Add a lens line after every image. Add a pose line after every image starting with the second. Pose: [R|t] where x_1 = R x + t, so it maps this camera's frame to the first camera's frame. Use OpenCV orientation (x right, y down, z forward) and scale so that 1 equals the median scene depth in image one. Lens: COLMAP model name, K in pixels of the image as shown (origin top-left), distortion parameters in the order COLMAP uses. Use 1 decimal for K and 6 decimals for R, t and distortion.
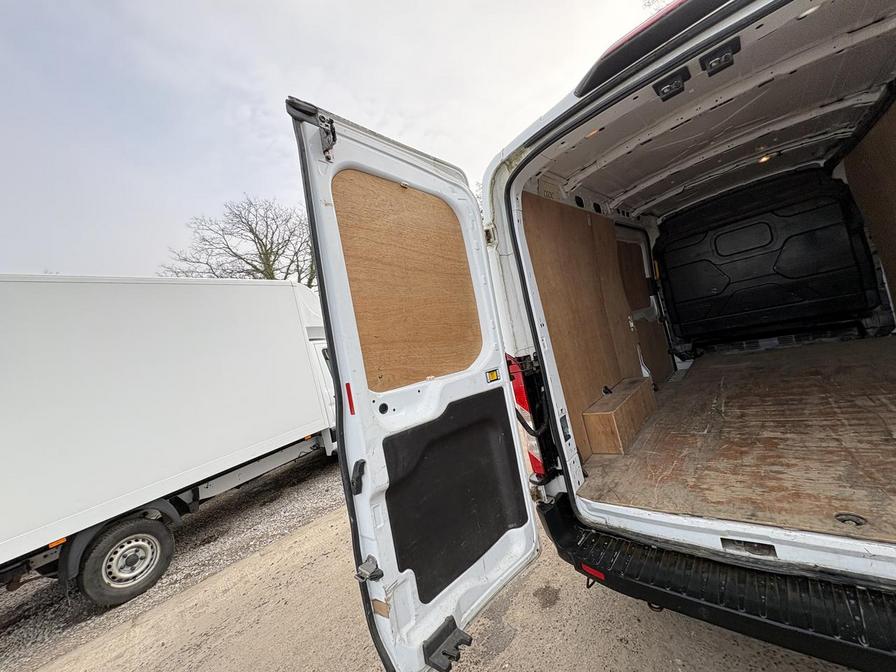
lens RADIAL K [[355.9, 0, 447.7], [0, 355.9, 335.3], [0, 0, 1]] dist [-0.000376, -0.000126]
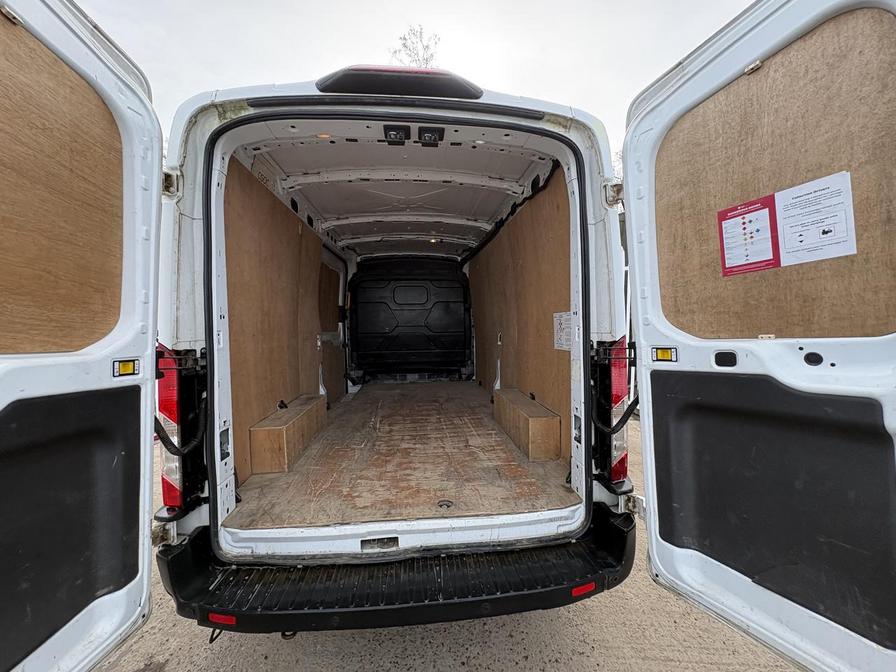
lens RADIAL K [[357.1, 0, 448.0], [0, 357.1, 336.0], [0, 0, 1]] dist [0.002188, -0.000745]
pose [[0.658228, 0.193746, 0.727461, 0.018741], [-0.150135, 0.980688, -0.125341, 0.040284], [-0.737696, -0.026714, 0.674604, 0.062662]]
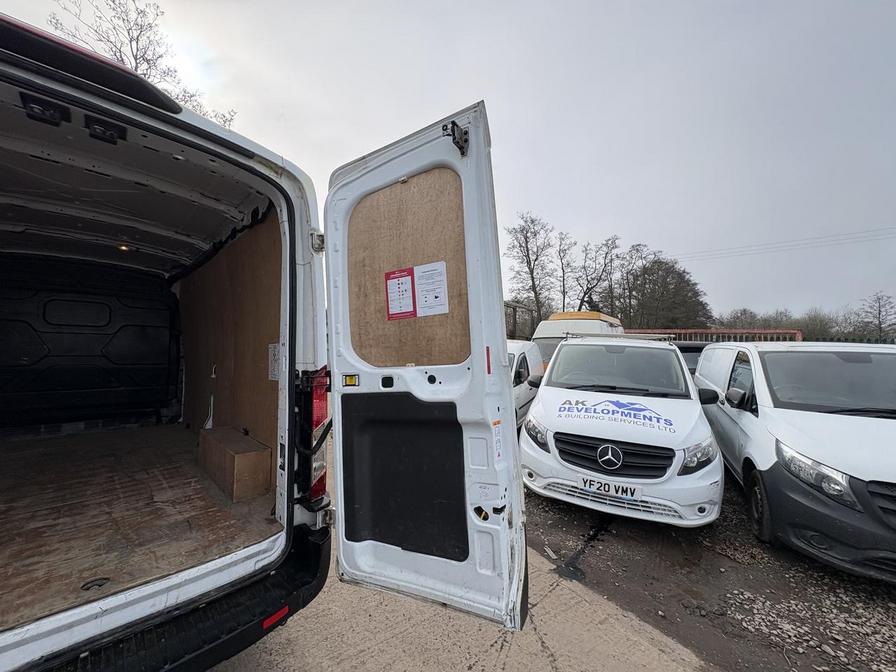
lens RADIAL K [[355.9, 0, 447.7], [0, 355.9, 335.3], [0, 0, 1]] dist [-0.000376, -0.000126]
pose [[0.049888, 0.280856, 0.958452, -0.019743], [-0.027305, 0.959672, -0.279793, 0.053079], [-0.998382, -0.012212, 0.055544, -0.060774]]
